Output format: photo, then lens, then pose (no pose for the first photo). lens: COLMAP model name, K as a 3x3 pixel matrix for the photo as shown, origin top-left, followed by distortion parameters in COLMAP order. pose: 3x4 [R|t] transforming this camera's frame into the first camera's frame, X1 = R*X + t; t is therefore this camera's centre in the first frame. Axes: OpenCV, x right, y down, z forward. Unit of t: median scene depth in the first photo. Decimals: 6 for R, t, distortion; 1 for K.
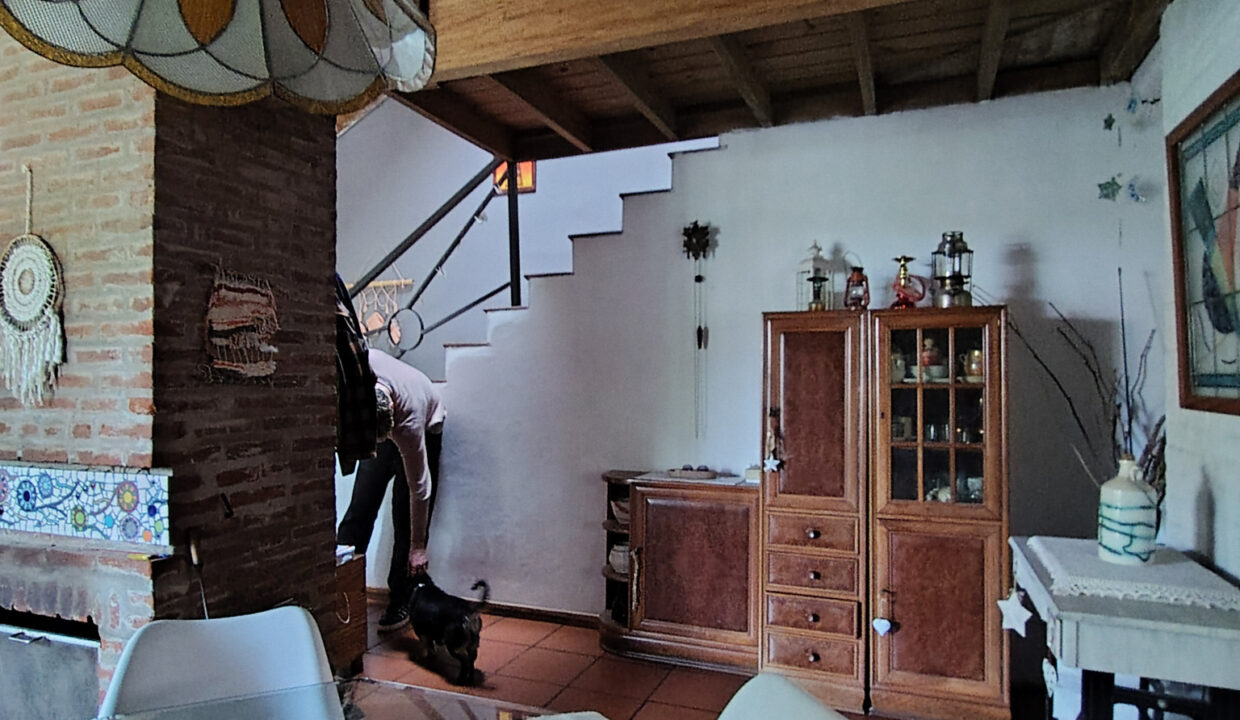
lens RADIAL K [[745.3, 0, 620.4], [0, 745.3, 364.4], [0, 0, 1]] dist [0.001315, 0.000222]
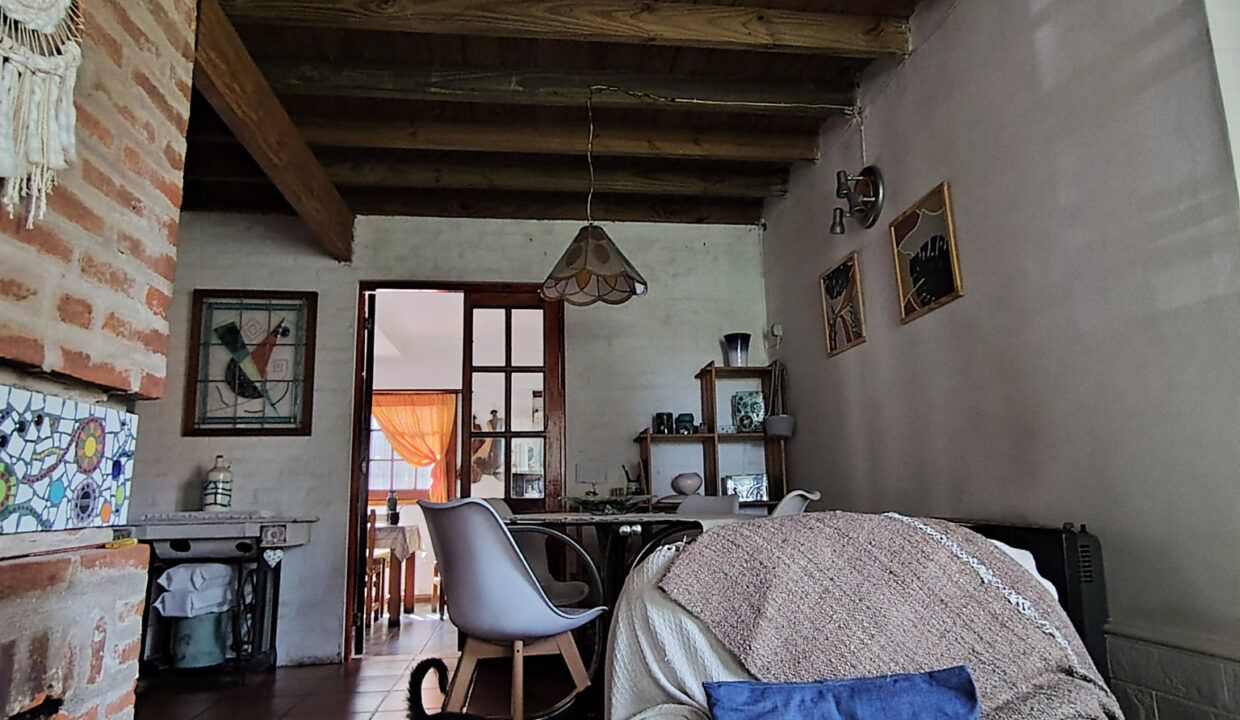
lens RADIAL K [[745.3, 0, 620.6], [0, 745.3, 358.9], [0, 0, 1]] dist [0.001315, 0.000222]
pose [[-0.482018, 0.169644, 0.859581, -1.335734], [0.006263, 0.981718, -0.190237, 0.221004], [-0.876139, -0.086314, -0.474269, 0.914526]]
